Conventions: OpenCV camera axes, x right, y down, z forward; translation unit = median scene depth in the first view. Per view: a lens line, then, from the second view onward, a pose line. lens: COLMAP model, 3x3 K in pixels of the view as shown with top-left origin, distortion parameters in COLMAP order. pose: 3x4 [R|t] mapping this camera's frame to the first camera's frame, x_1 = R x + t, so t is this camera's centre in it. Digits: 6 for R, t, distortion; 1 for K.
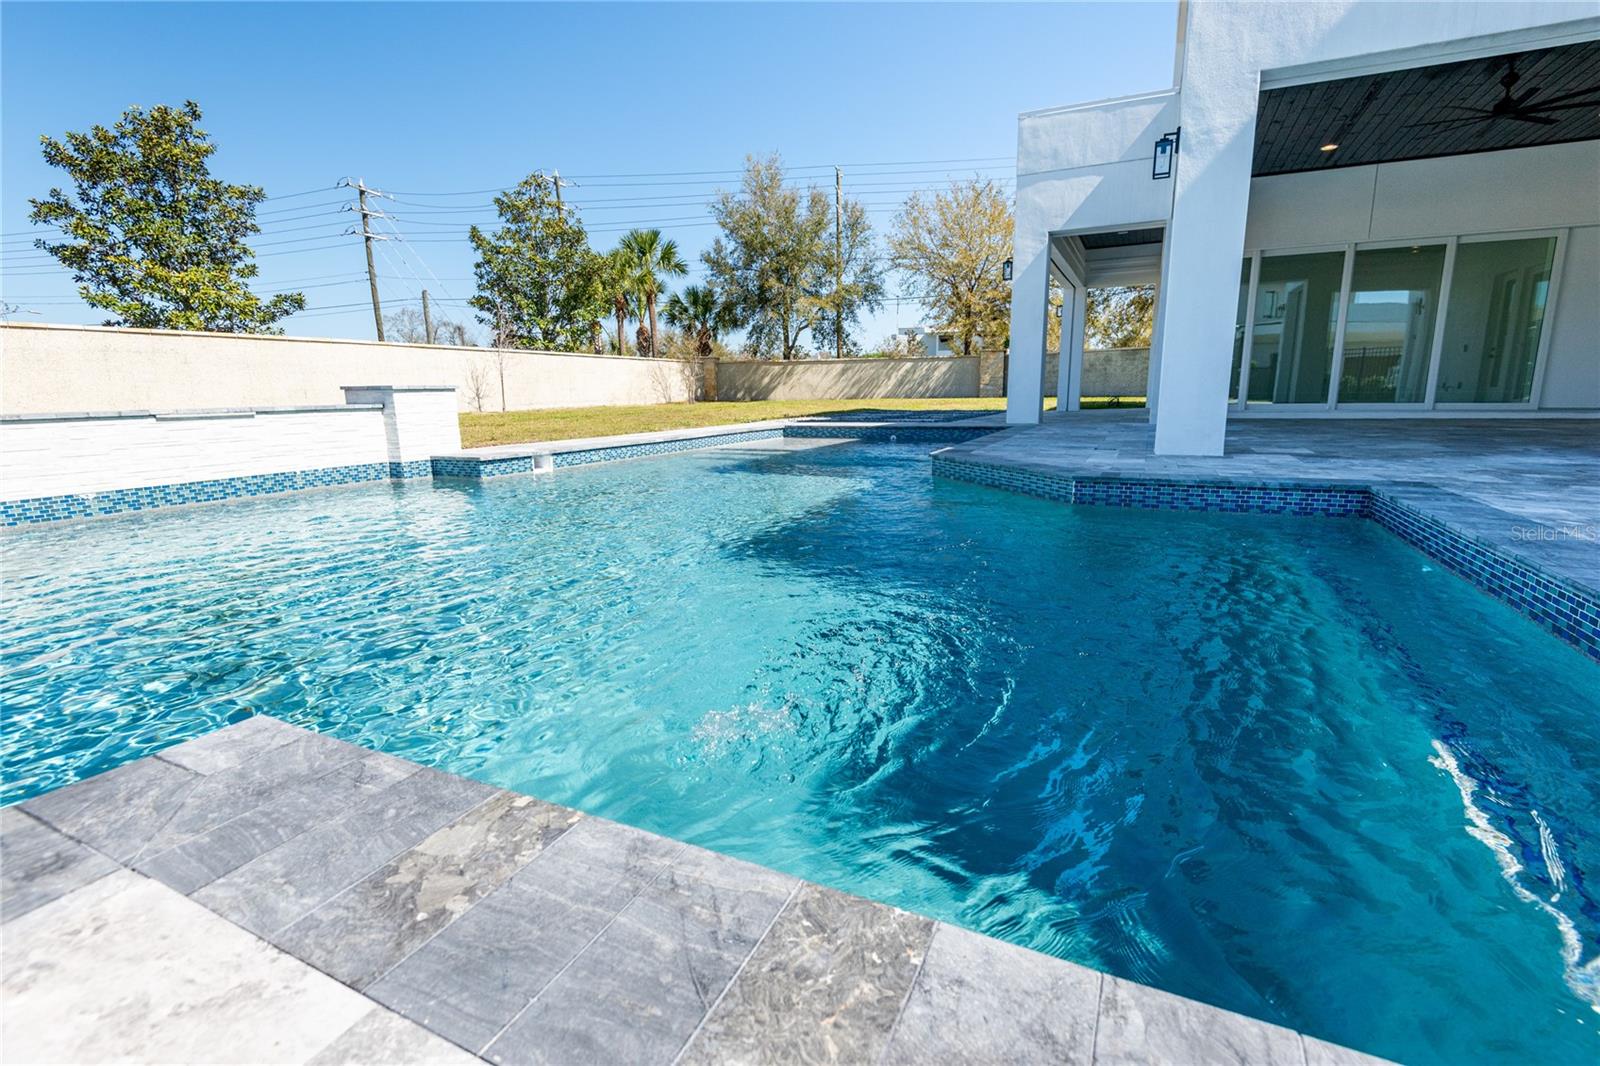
lens RADIAL K [[732.2, 0, 793.2], [0, 732.2, 526.8], [0, 0, 1]] dist [-0.001709, -0.001008]
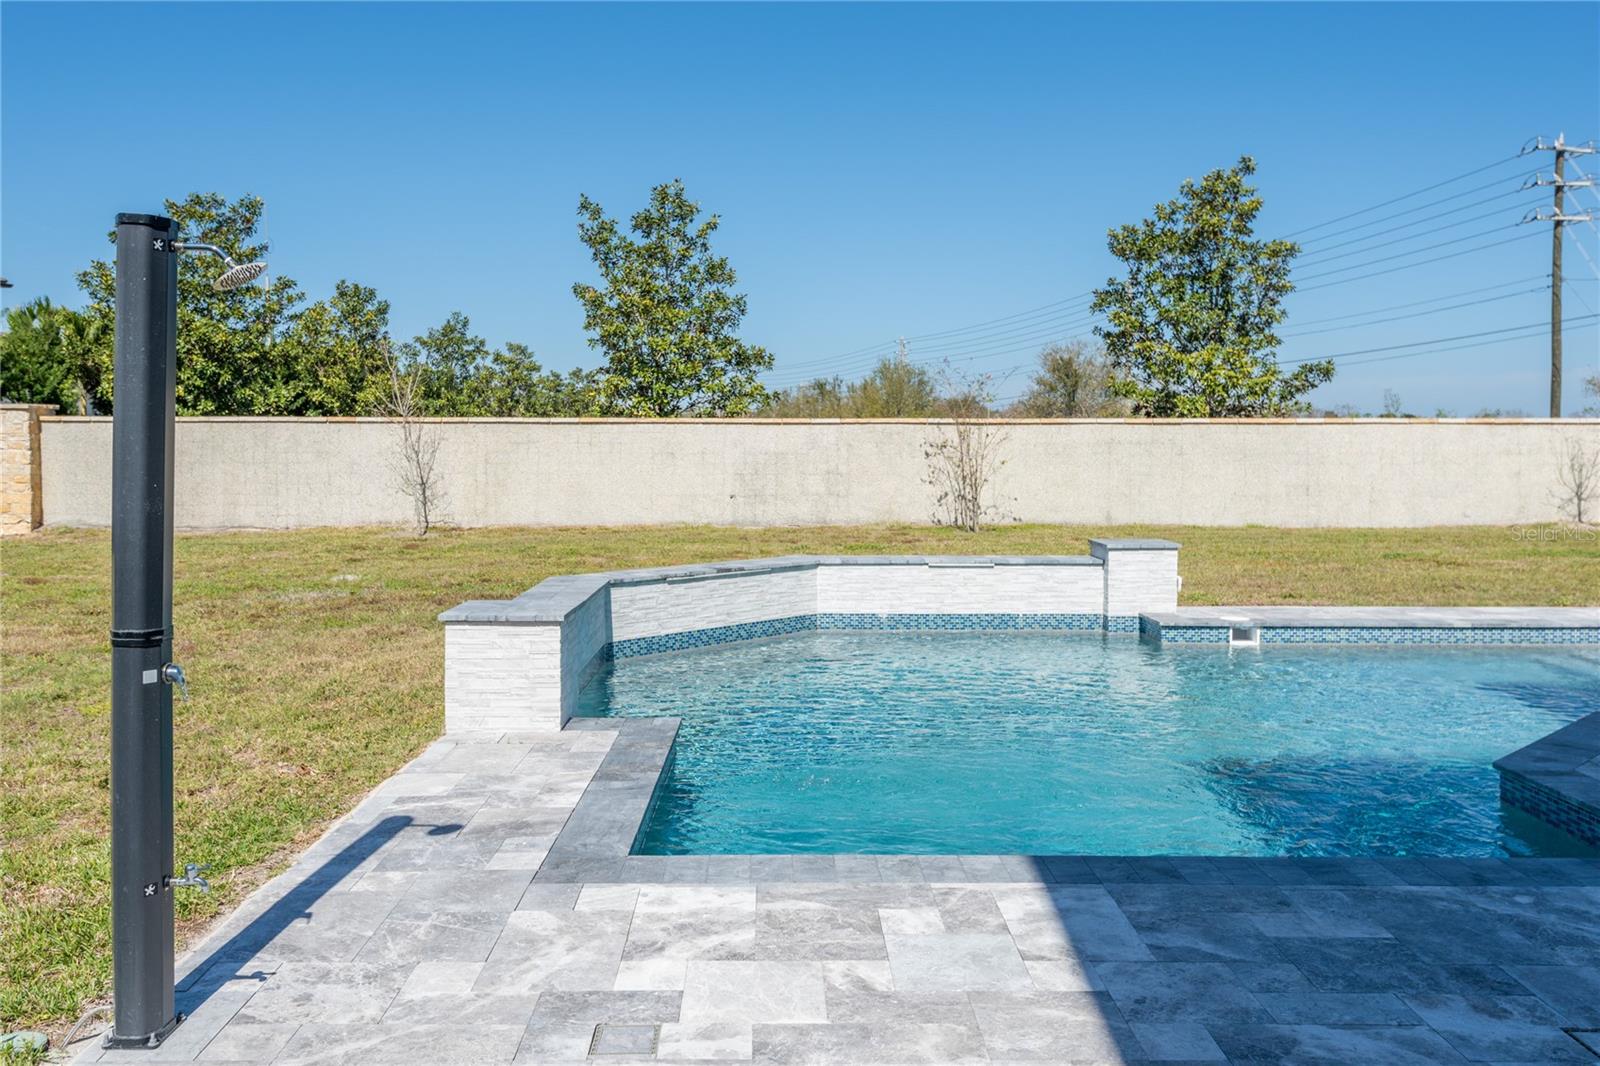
lens RADIAL K [[1259.5, 0, 805.4], [0, 1259.5, 495.8], [0, 0, 1]] dist [0.009821, -0.008471]
pose [[0.455580, 0.050586, -0.888757, 0.351268], [-0.172293, 0.984517, -0.032281, -0.050659], [0.873363, 0.167833, 0.457241, -0.095803]]
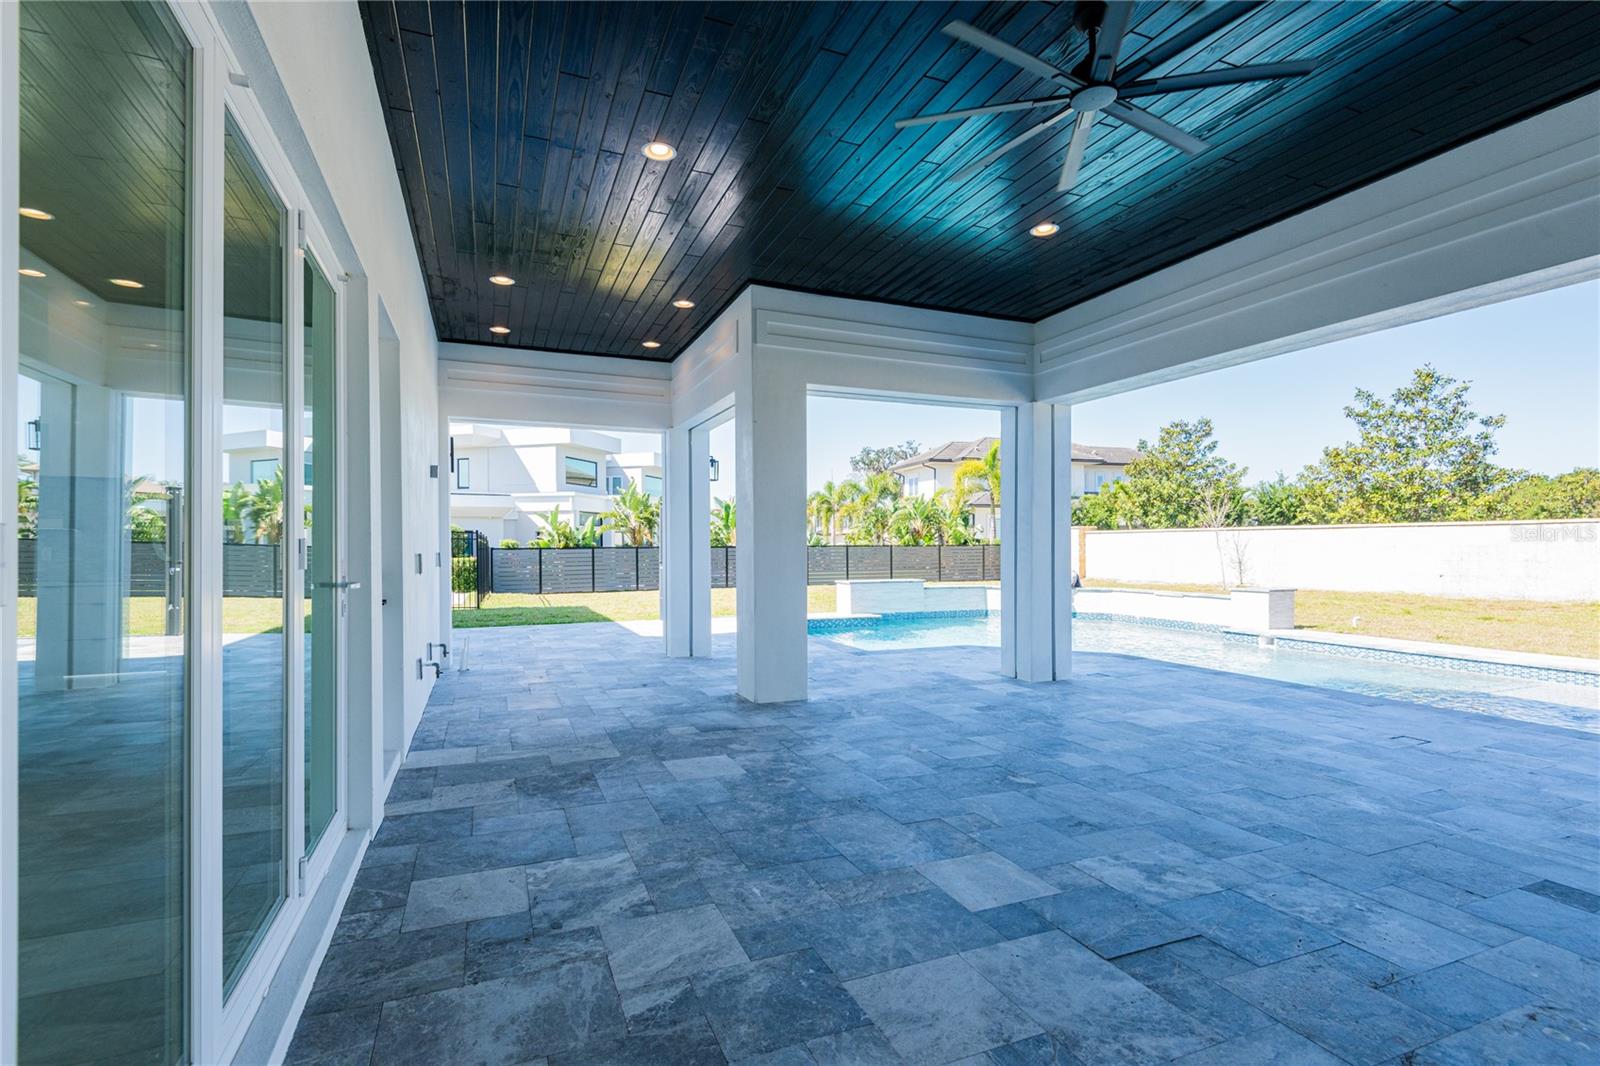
lens RADIAL K [[735.4, 0, 777.6], [0, 735.4, 542.1], [0, 0, 1]] dist [0.001575, -0.000228]
pose [[-0.678399, 0.013169, -0.734575, 0.735093], [-0.121590, 0.984039, 0.129933, -0.174432], [0.724562, 0.177463, -0.665970, 0.560926]]
